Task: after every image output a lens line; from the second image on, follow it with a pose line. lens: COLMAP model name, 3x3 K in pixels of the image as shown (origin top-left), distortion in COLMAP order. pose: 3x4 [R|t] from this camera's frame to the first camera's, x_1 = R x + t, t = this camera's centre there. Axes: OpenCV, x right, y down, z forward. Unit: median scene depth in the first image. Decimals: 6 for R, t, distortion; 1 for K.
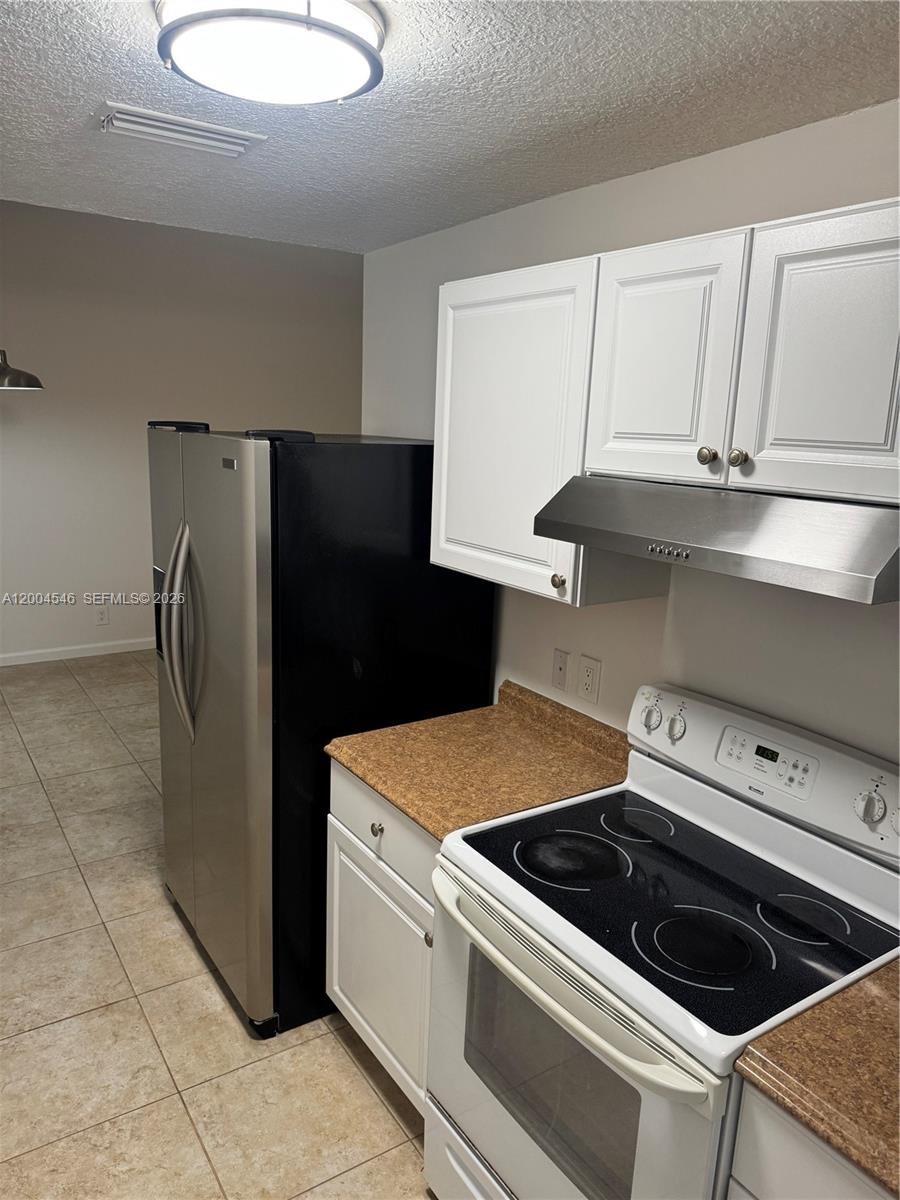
lens RADIAL K [[861.3, 0, 450.0], [0, 861.3, 600.0], [0, 0, 1]] dist [0.005483, 0.000990]
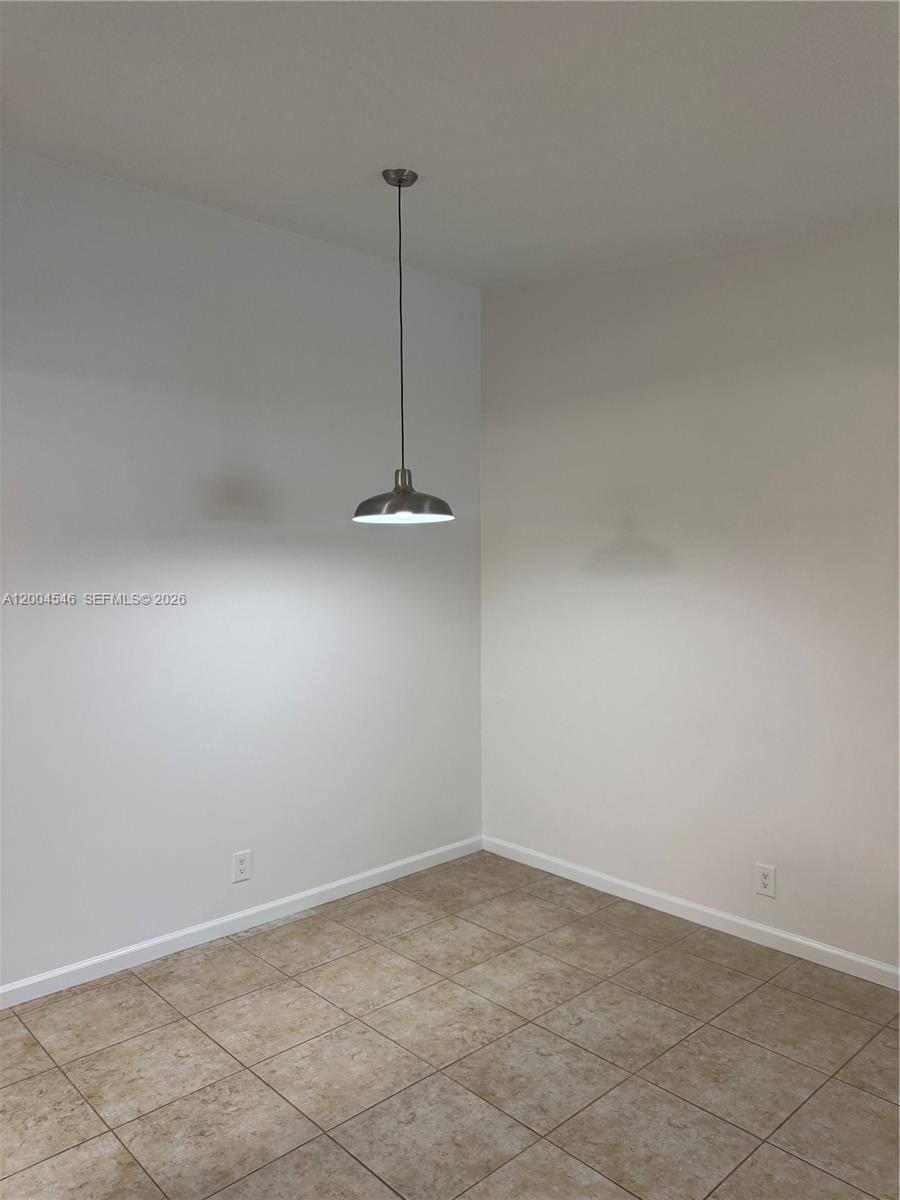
lens RADIAL K [[845.7, 0, 450.0], [0, 845.7, 600.0], [0, 0, 1]] dist [0.107904, -0.154538]
pose [[0.170616, -0.006324, -0.985317, 0.185382], [-0.194649, 0.980057, -0.039995, -0.128815], [0.965920, 0.198614, 0.165983, 0.779091]]
